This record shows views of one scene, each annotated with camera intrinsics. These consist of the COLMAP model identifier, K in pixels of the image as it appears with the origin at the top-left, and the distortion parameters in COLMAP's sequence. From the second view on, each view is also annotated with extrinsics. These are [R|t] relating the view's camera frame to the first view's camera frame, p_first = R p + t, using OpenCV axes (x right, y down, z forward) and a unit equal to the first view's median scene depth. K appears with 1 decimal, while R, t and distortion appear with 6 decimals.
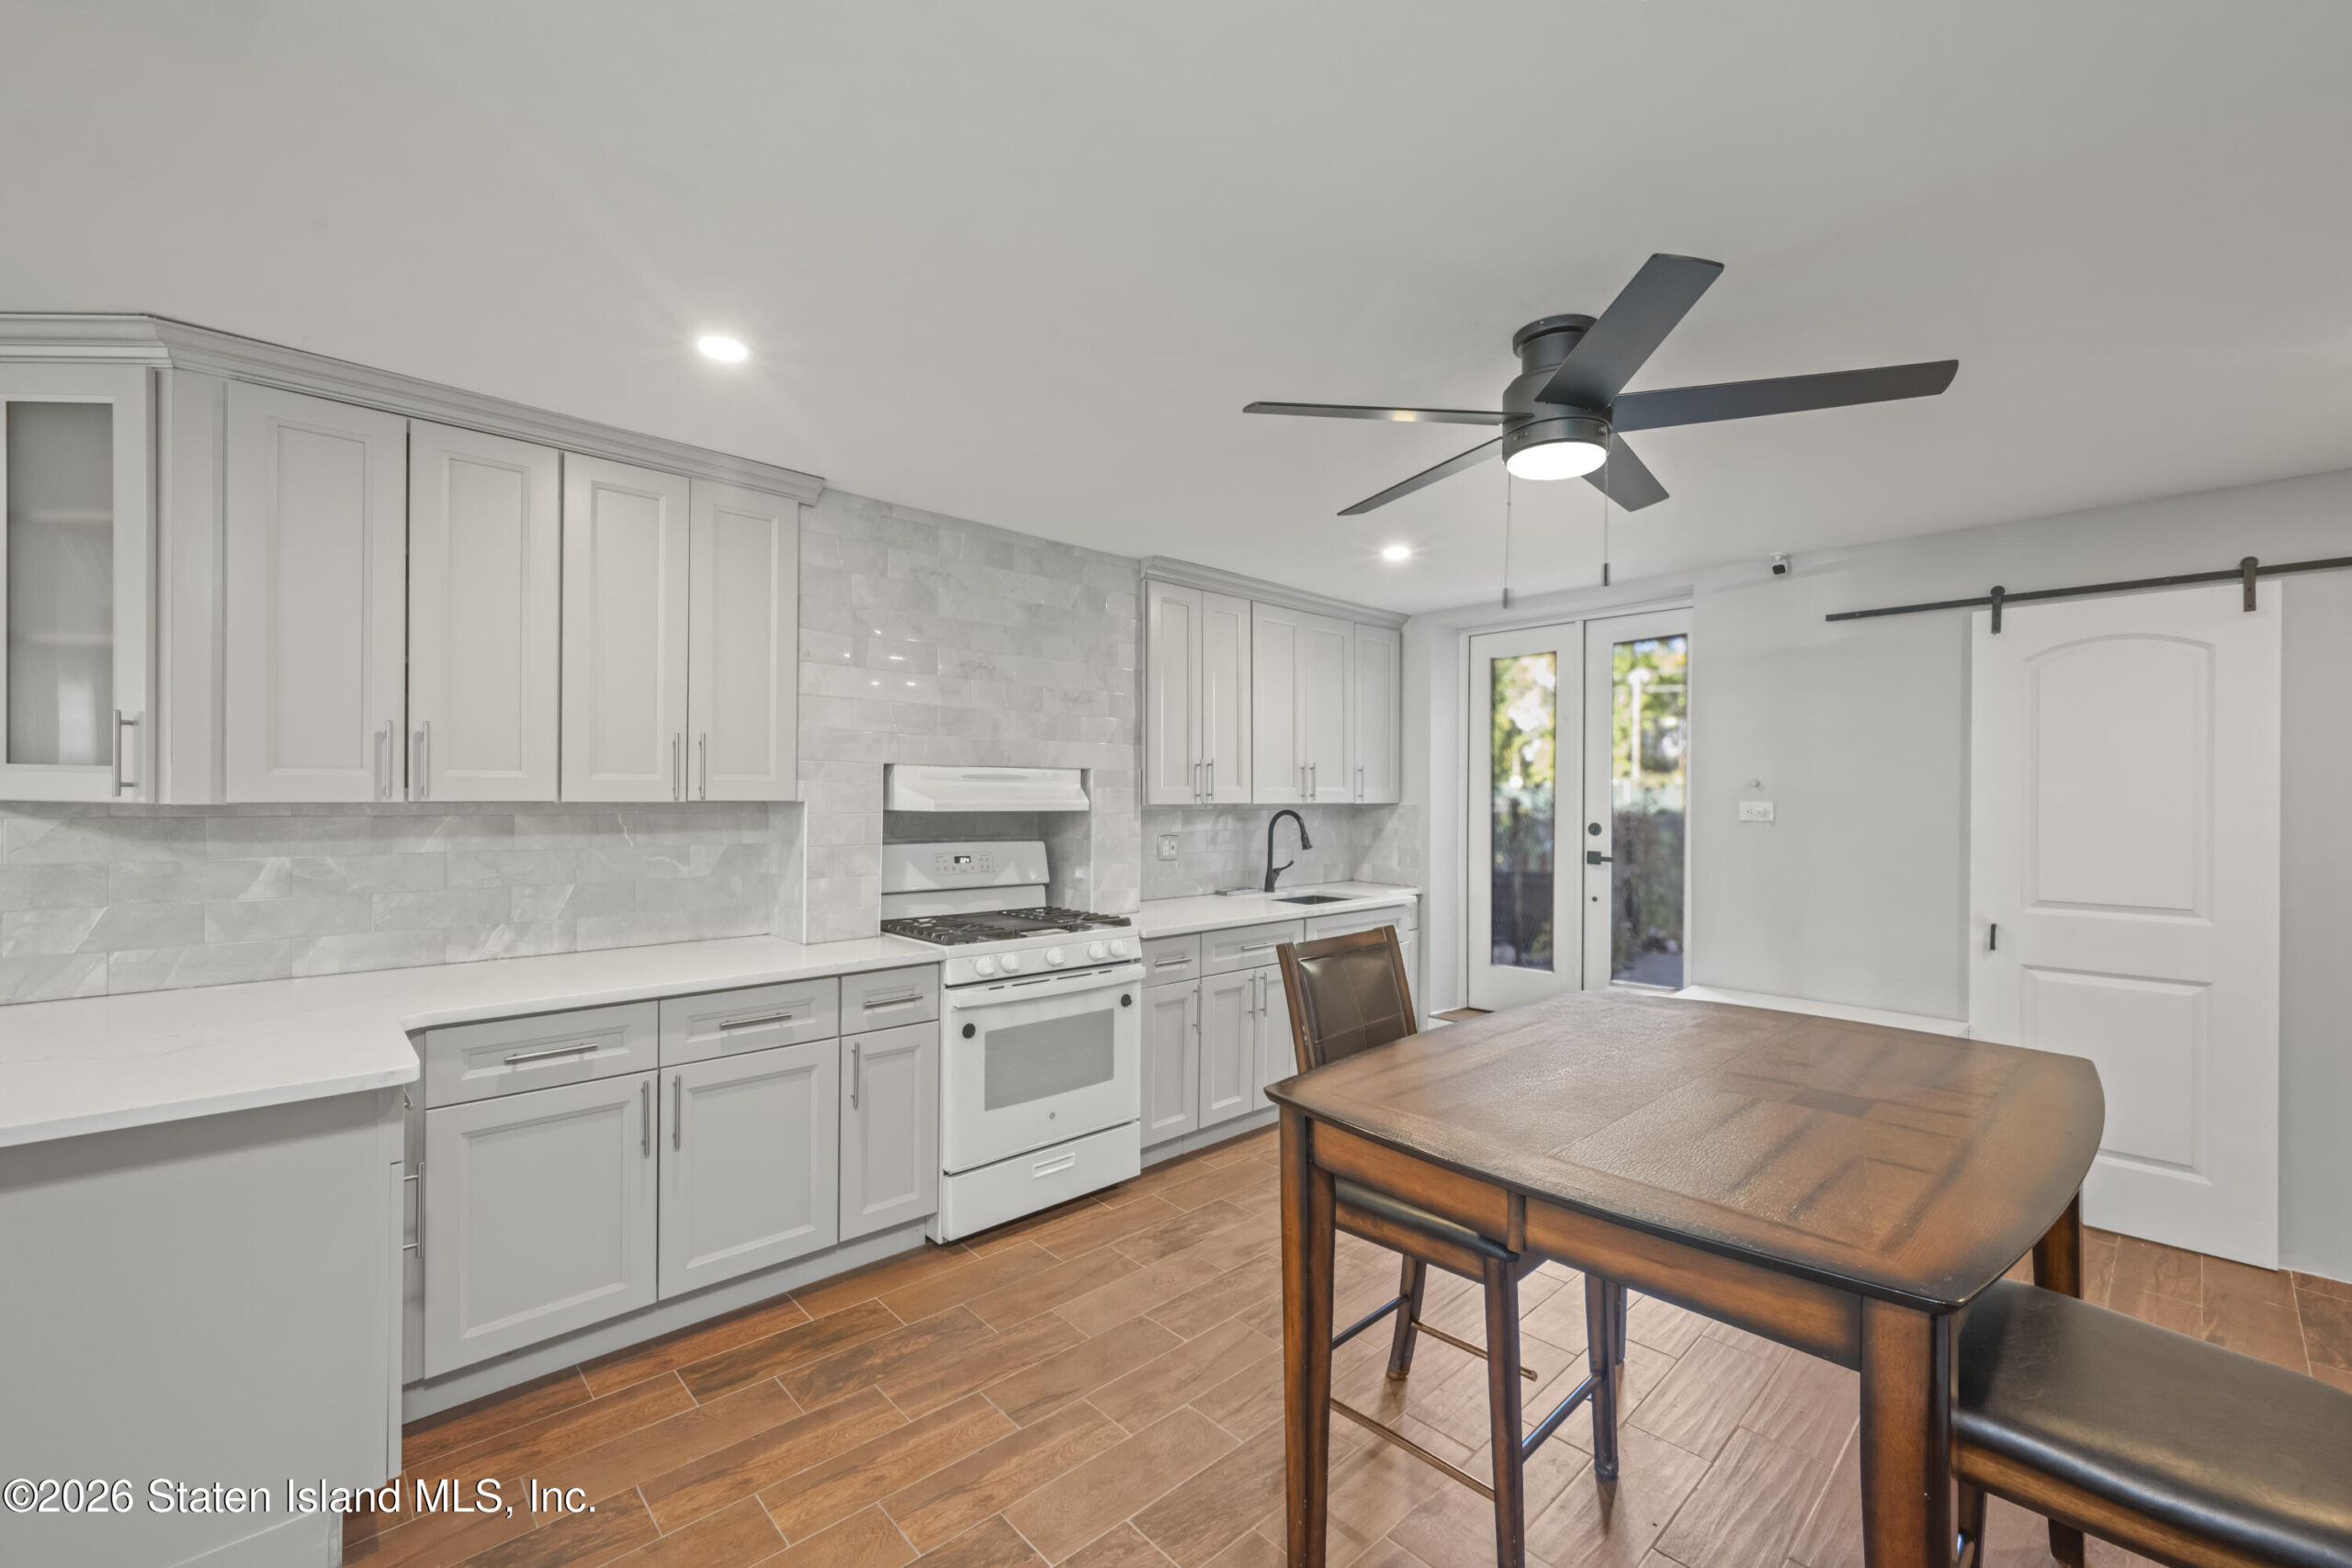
lens RADIAL K [[953.6, 0, 1186.2], [0, 953.6, 799.5], [0, 0, 1]] dist [-0.000993, -0.000400]
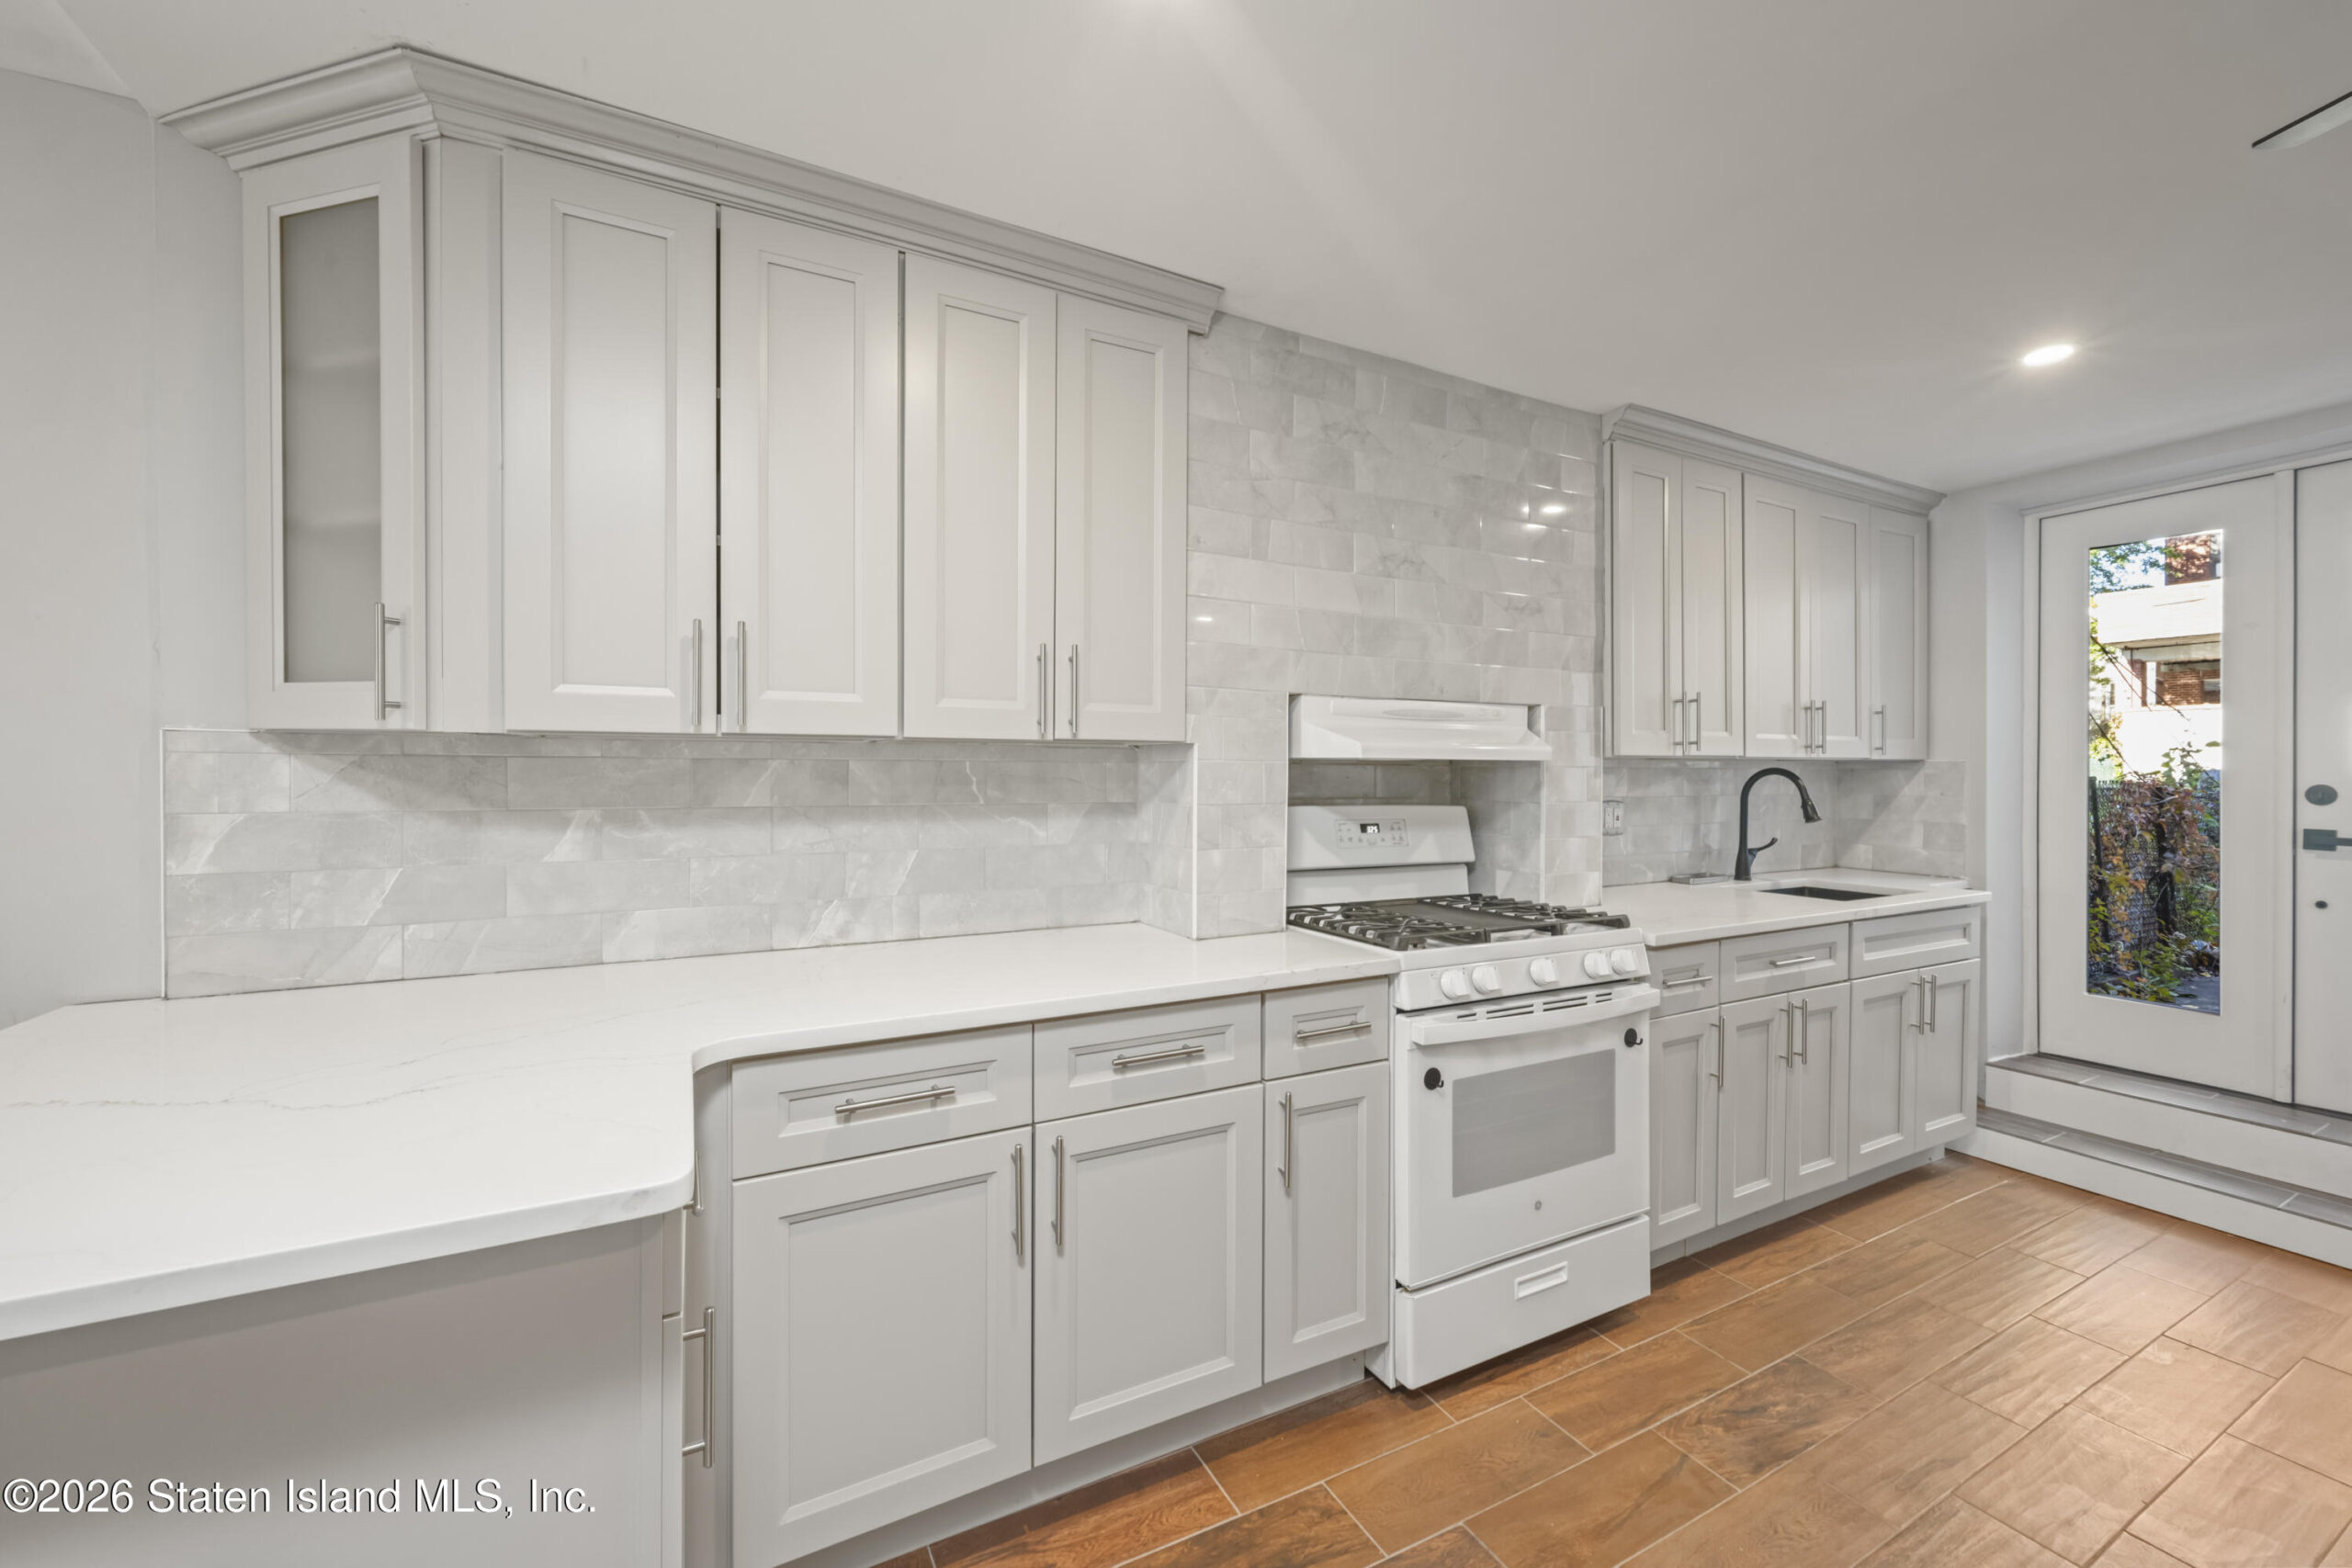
lens RADIAL K [[928.1, 0, 1176.0], [0, 928.1, 784.0], [0, 0, 1]] dist [-0.000024, -0.000231]
pose [[0.961466, -0.001227, -0.274922, -0.207412], [0.002768, 0.999983, 0.005219, 0.027843], [0.274910, -0.005778, 0.961452, 0.298659]]
